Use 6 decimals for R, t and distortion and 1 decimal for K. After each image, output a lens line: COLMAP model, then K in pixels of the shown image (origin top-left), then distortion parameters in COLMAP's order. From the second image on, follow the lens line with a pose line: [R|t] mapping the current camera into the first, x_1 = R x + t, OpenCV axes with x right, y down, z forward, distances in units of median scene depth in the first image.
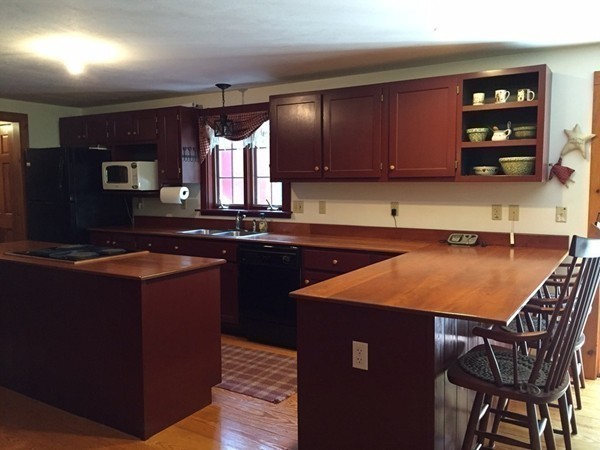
lens RADIAL K [[507.5, 0, 301.3], [0, 507.5, 222.7], [0, 0, 1]] dist [0.012432, -0.021131]
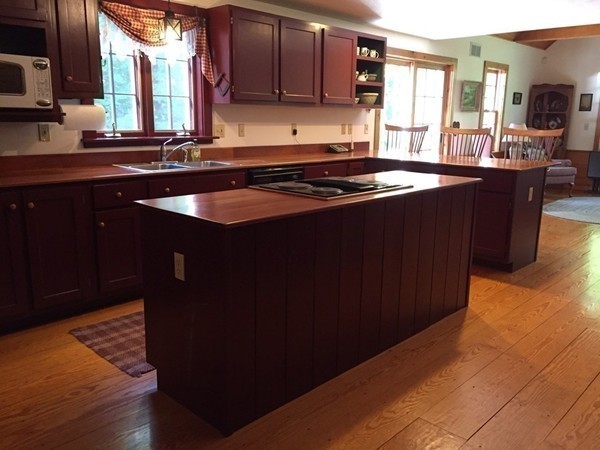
lens RADIAL K [[507.5, 0, 299.4], [0, 507.5, 227.3], [0, 0, 1]] dist [0.012432, -0.021131]
pose [[0.214978, -0.205267, 0.954803, -0.950366], [0.059897, 0.978593, 0.196896, -0.033293], [-0.974780, 0.014862, 0.222671, 0.662499]]
